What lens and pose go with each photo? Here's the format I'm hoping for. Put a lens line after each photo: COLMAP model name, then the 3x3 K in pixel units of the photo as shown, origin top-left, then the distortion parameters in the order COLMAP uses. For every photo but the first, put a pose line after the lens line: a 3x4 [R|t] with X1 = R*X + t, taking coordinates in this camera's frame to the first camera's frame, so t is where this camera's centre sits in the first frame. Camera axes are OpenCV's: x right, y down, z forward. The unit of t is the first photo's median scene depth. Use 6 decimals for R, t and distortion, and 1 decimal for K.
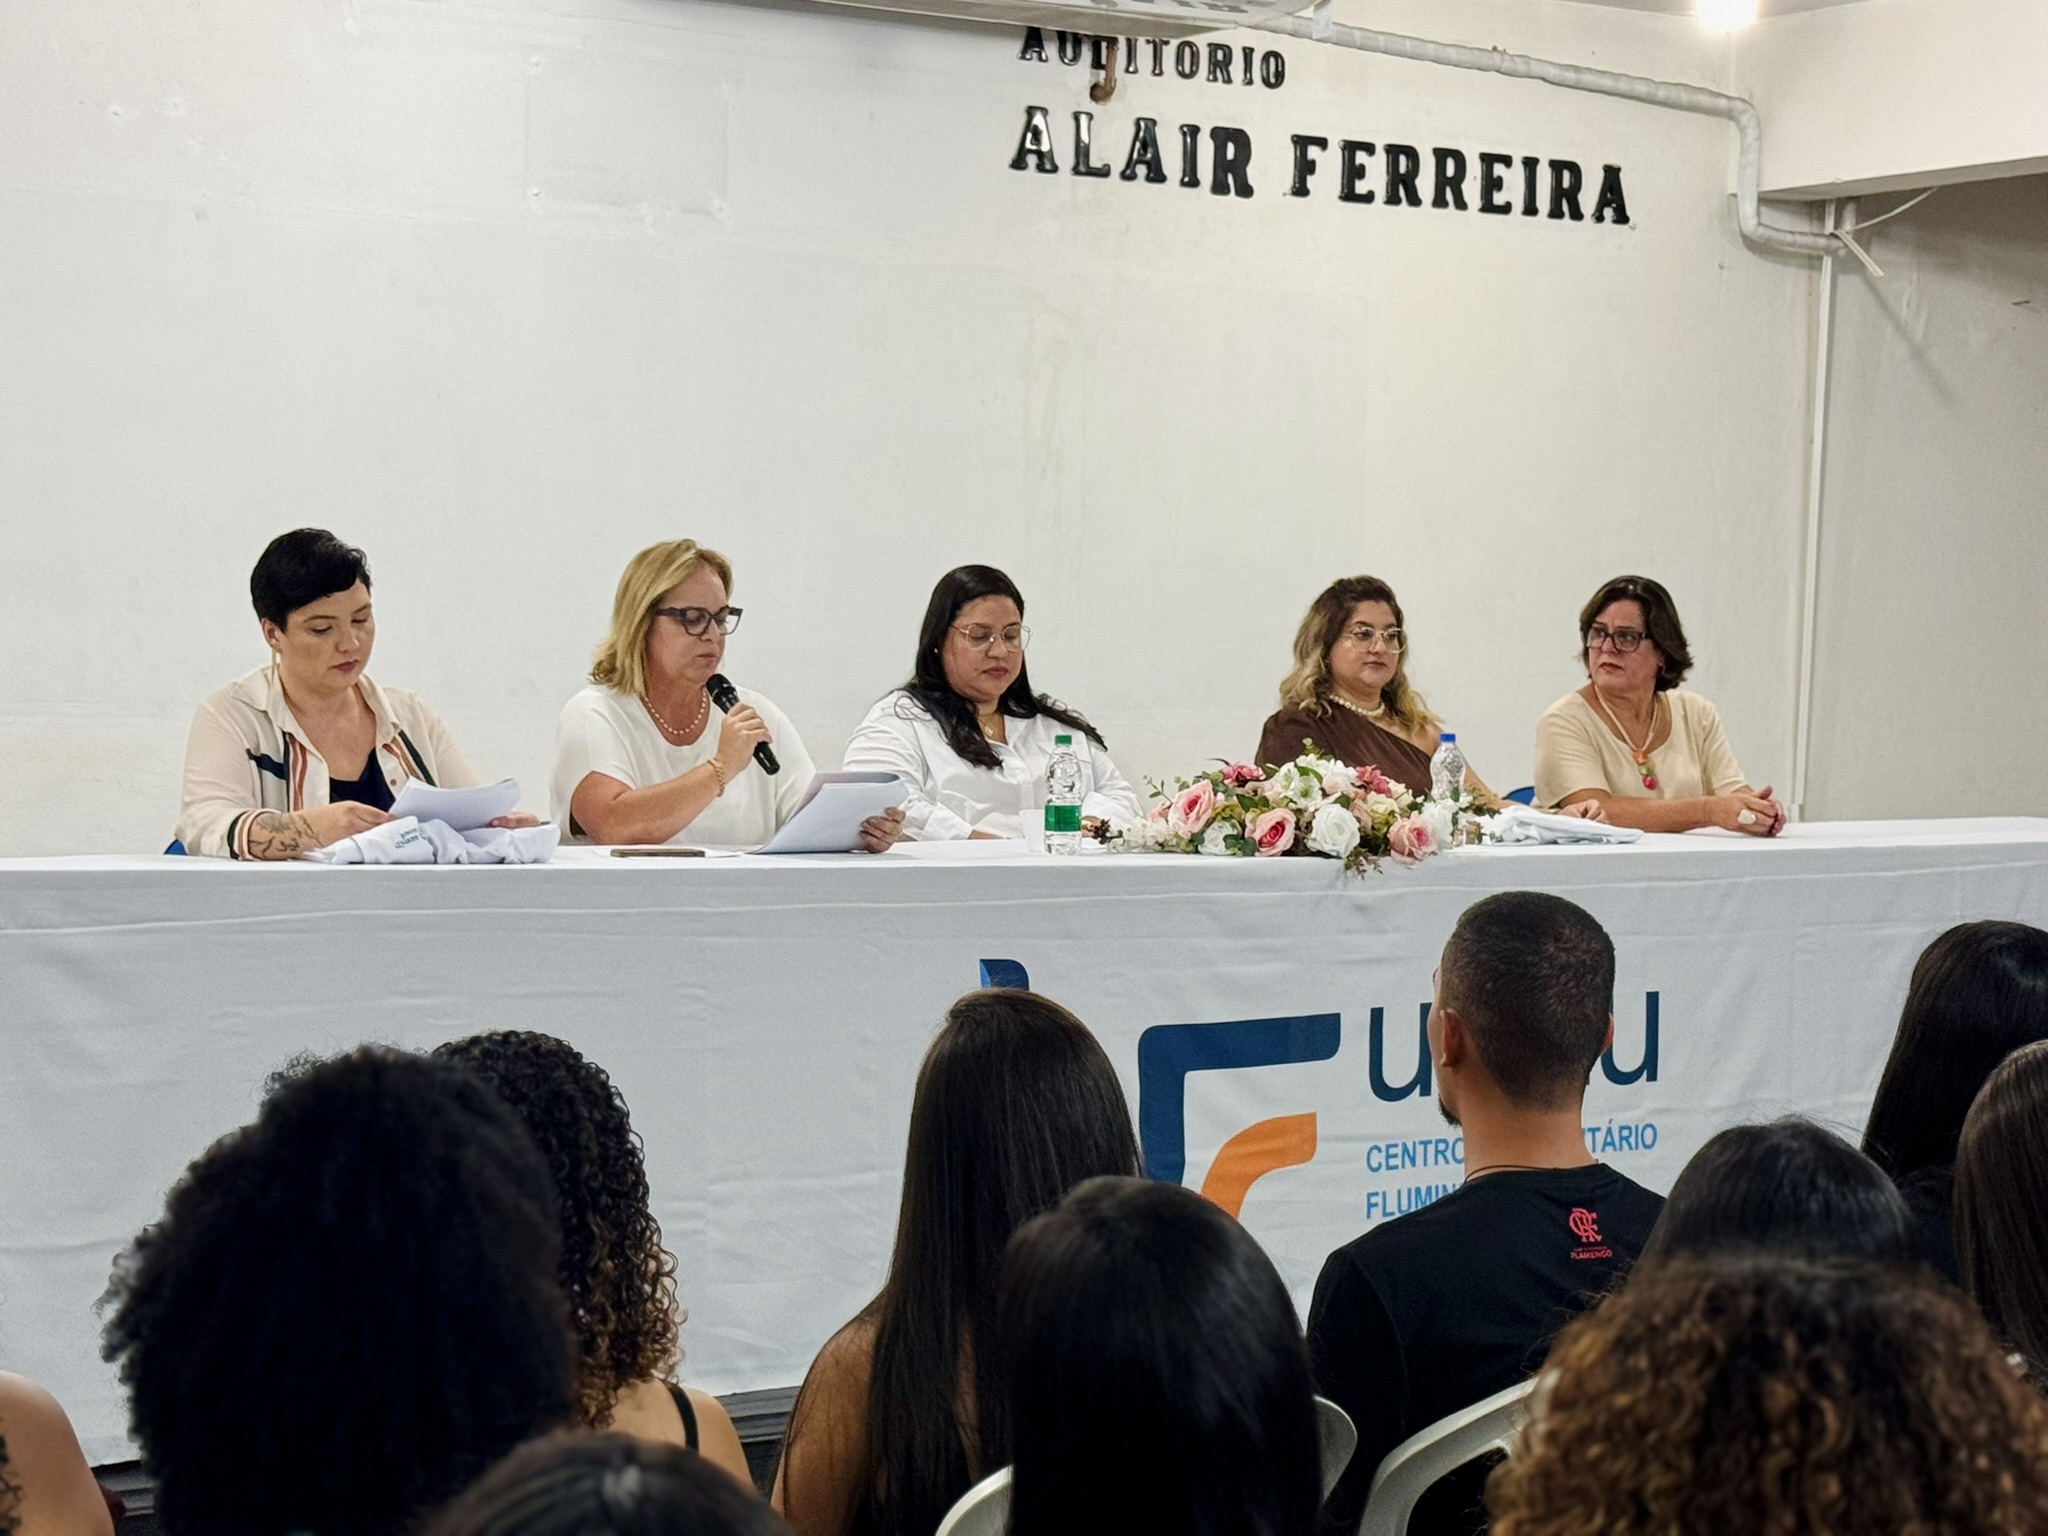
lens RADIAL K [[3942.3, 0, 1044.7], [0, 3942.3, 768.7], [0, 0, 1]] dist [0.191502, 0.000000]
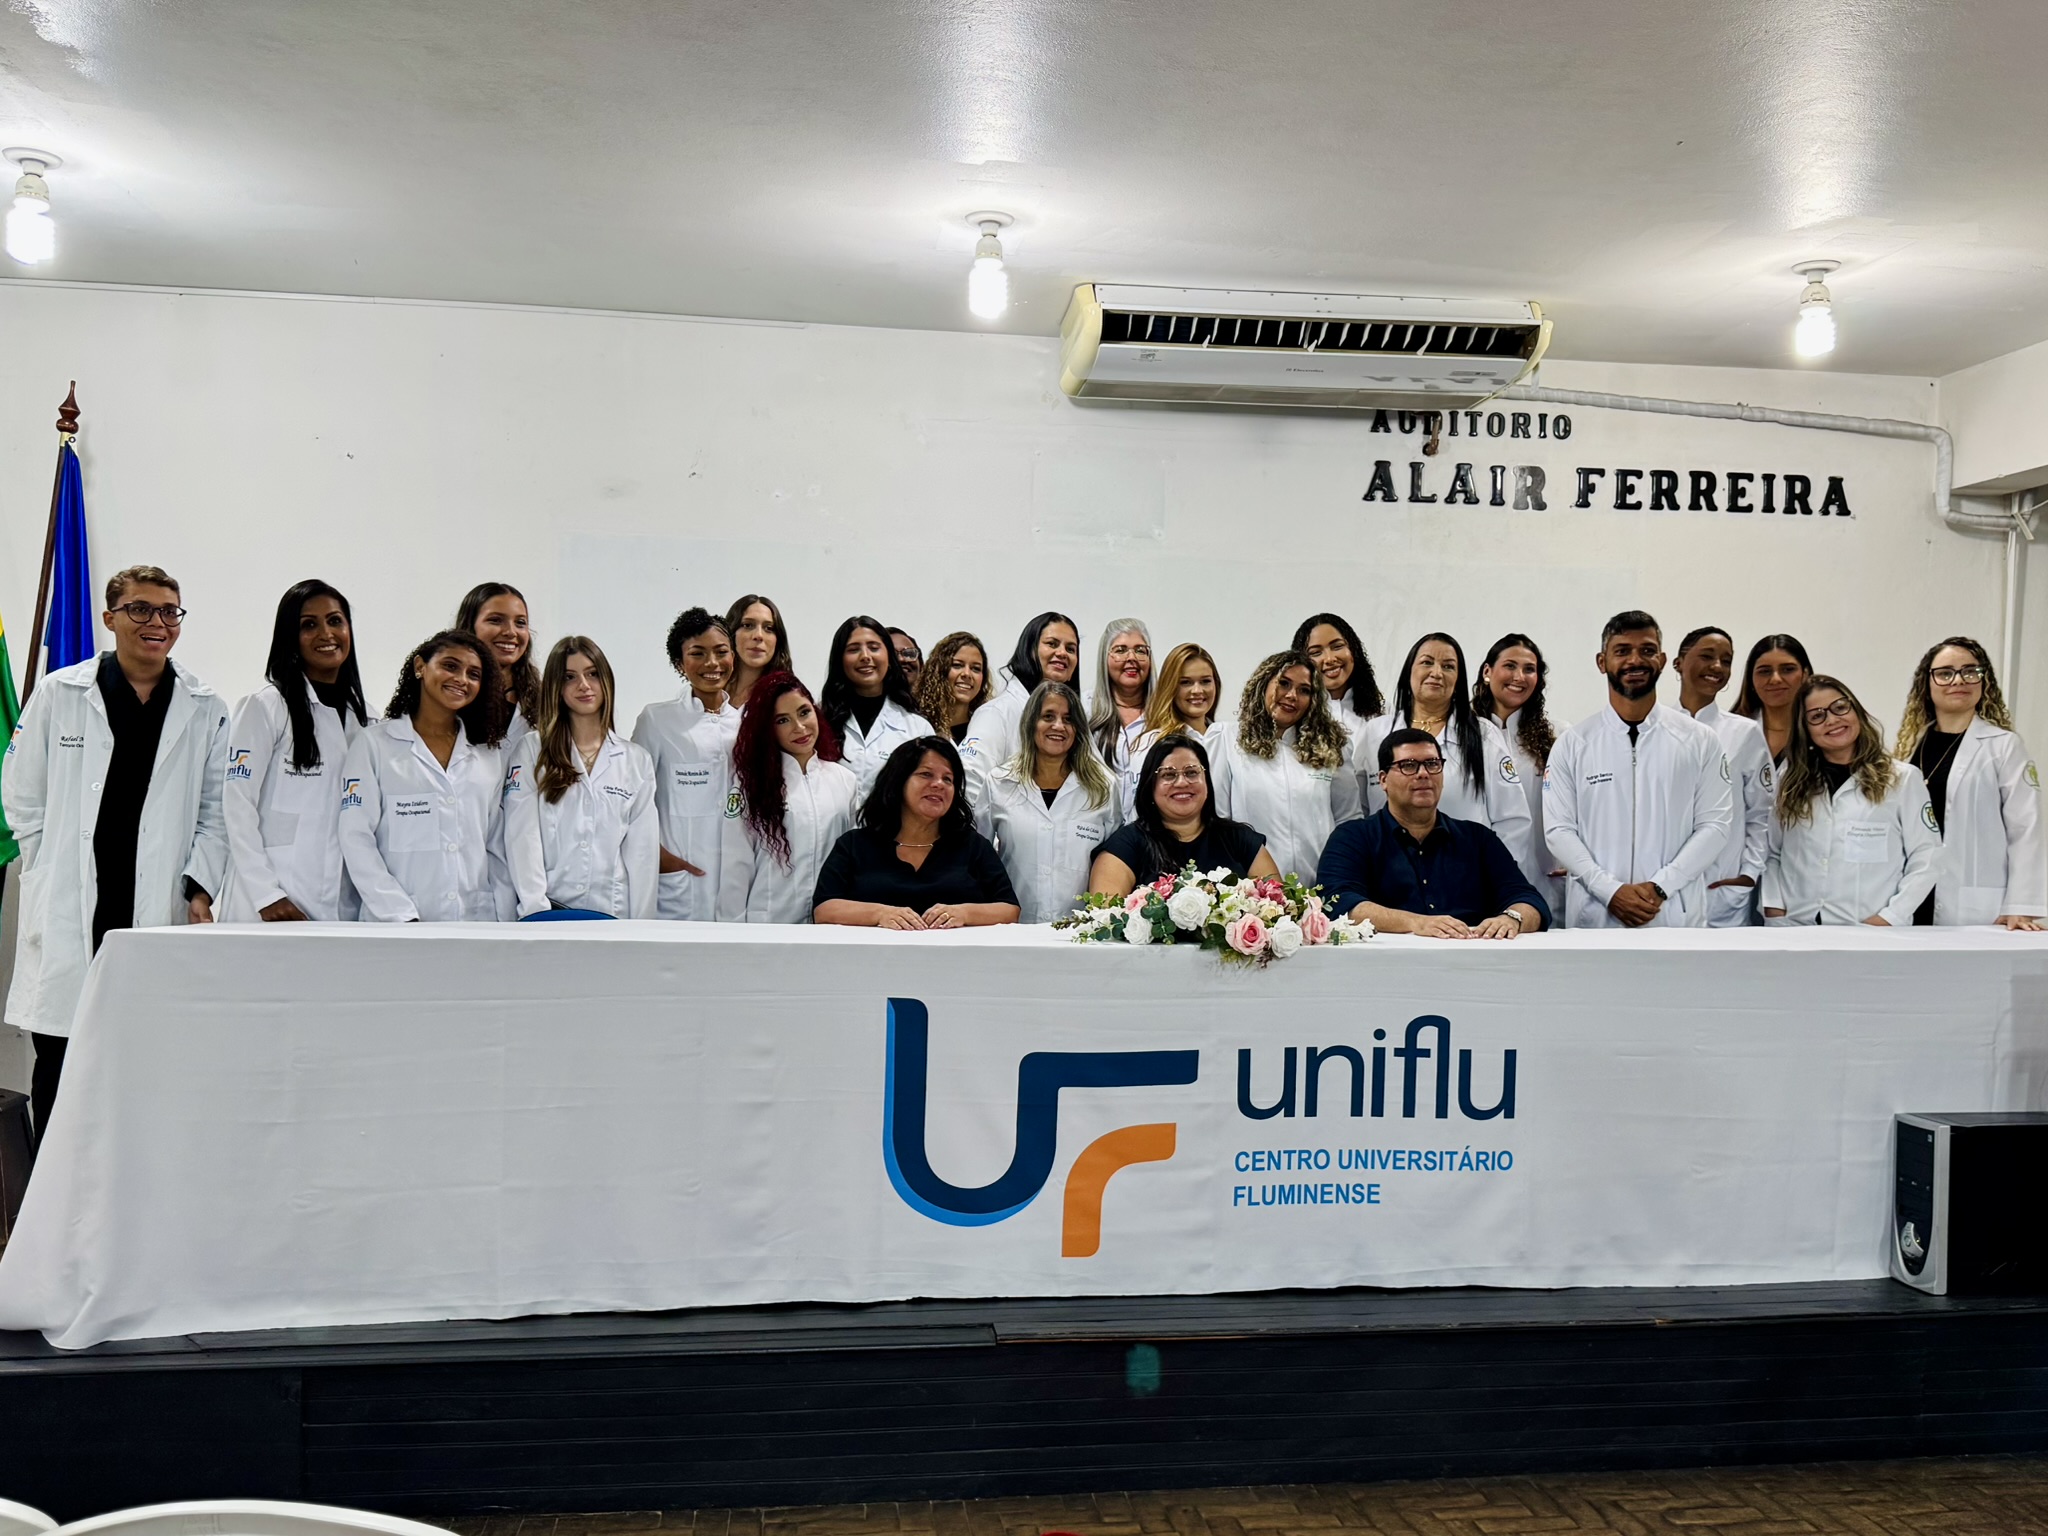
lens RADIAL K [[1744.1, 0, 1141.0], [0, 1744.1, 828.9], [0, 0, 1]] dist [0.062990, -0.139352]
pose [[0.888617, 0.008011, -0.458580, 0.229553], [-0.018447, 0.999663, -0.018282, -0.002560], [0.458279, 0.024705, 0.888465, 0.316553]]
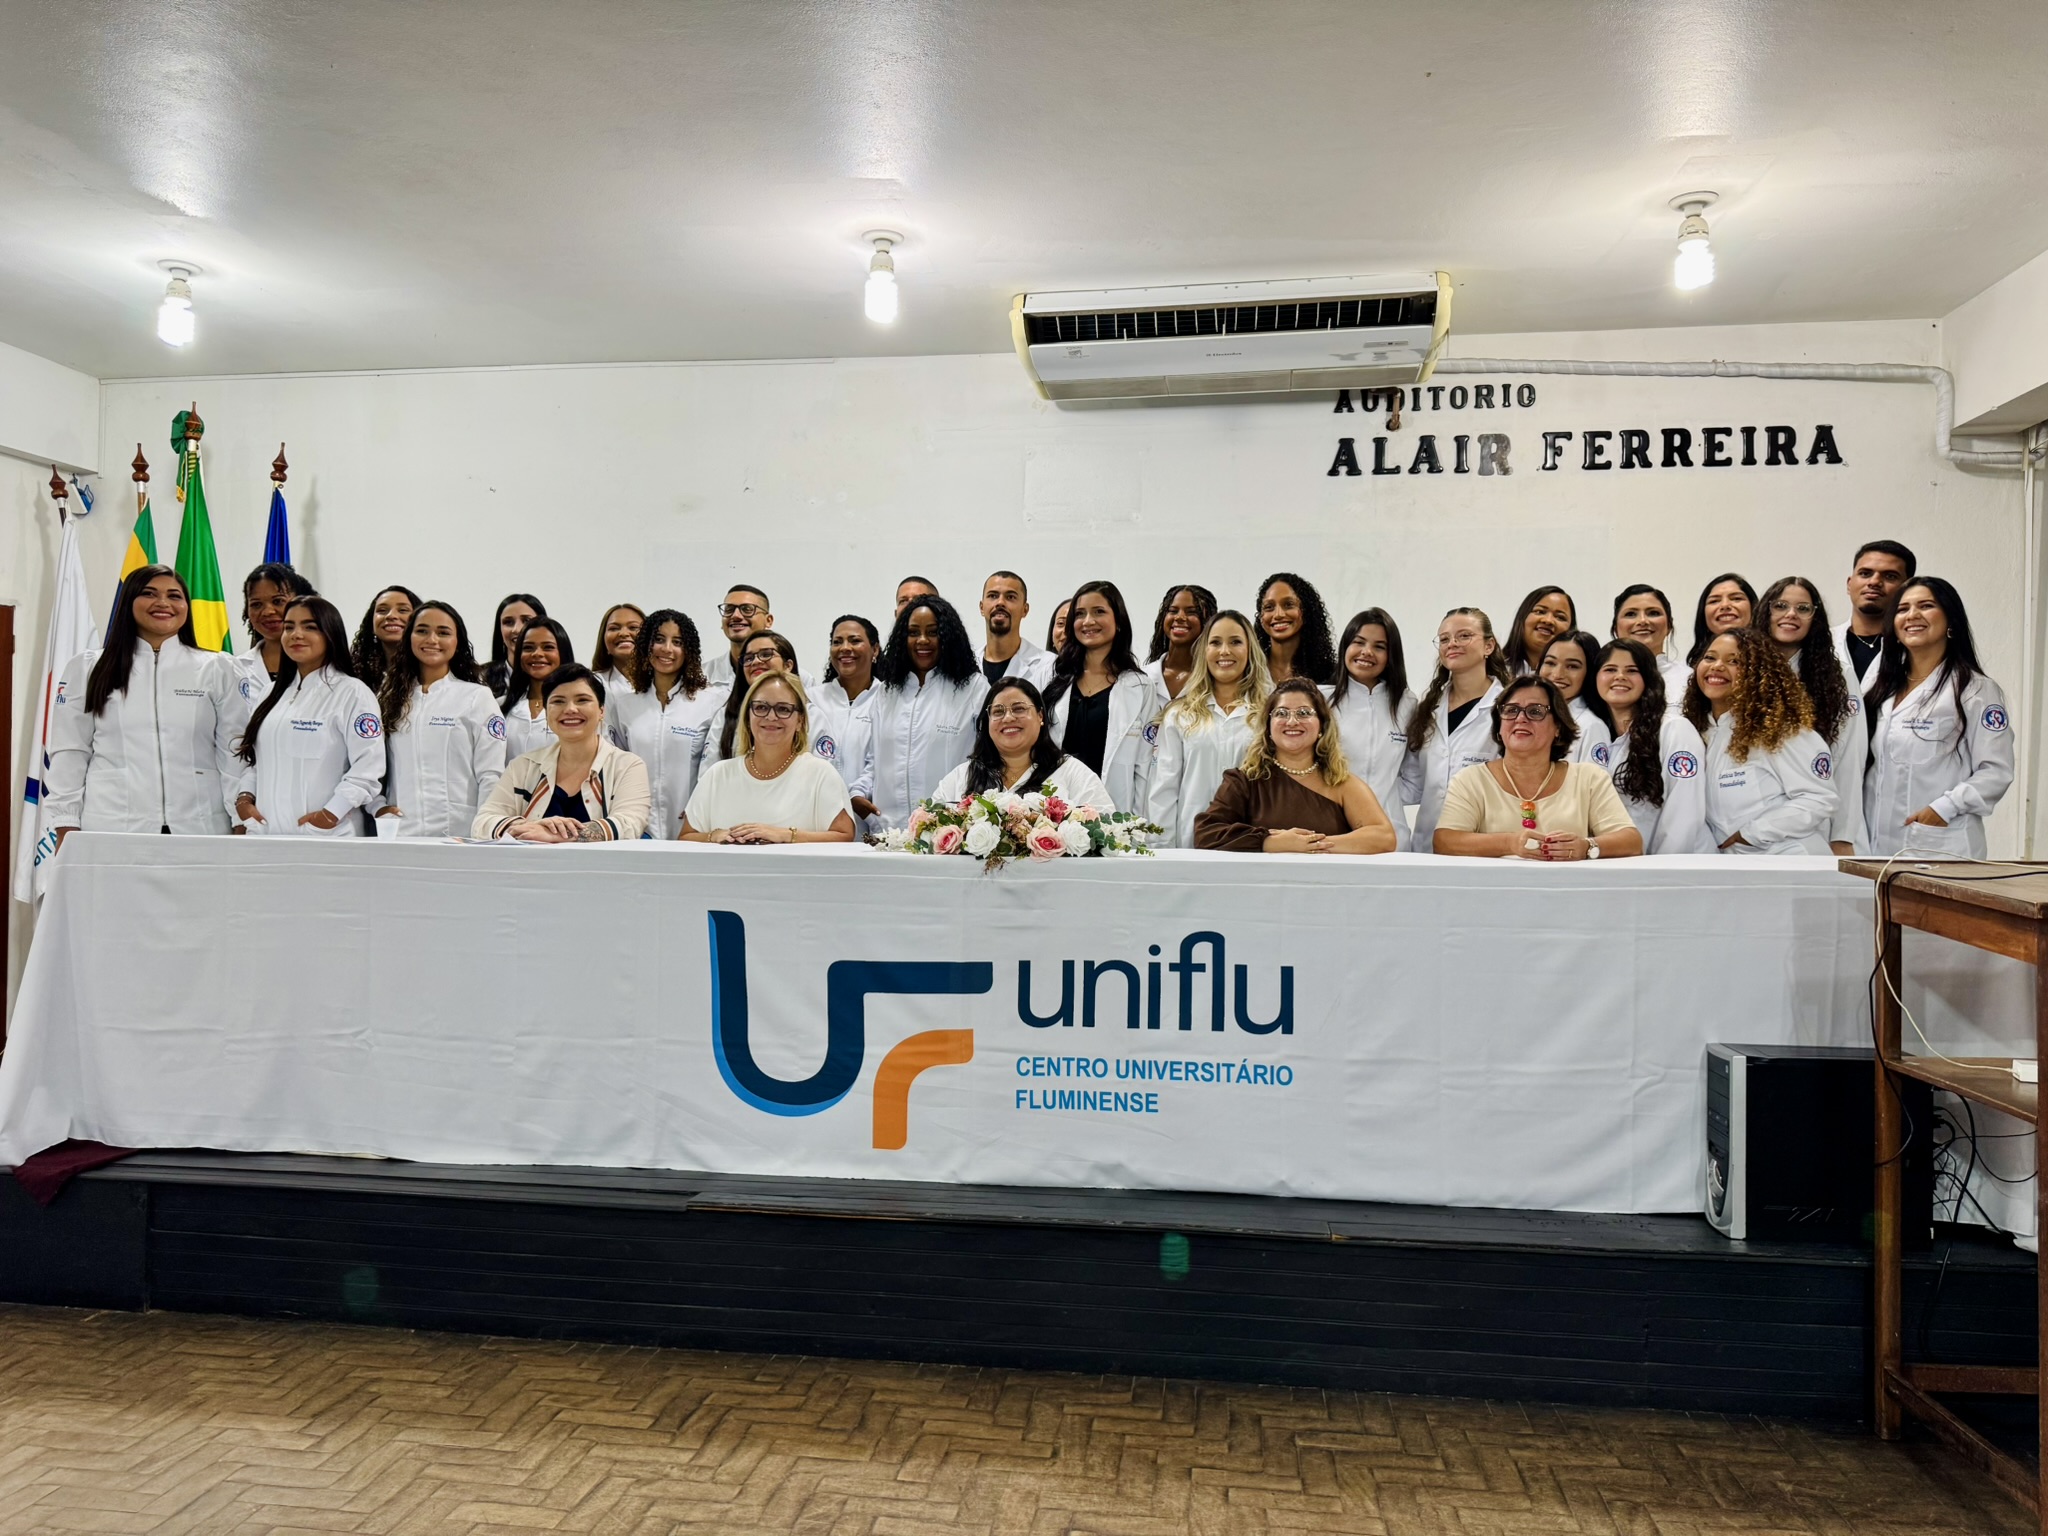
lens RADIAL K [[1478.2, 0, 1005.6], [0, 1478.2, 777.7], [0, 0, 1]] dist [0.007950, -0.021200]
pose [[0.731550, -0.016258, -0.681594, 0.314561], [-0.021359, 0.998678, -0.046746, 0.013449], [0.681453, 0.048756, 0.730236, 0.420924]]
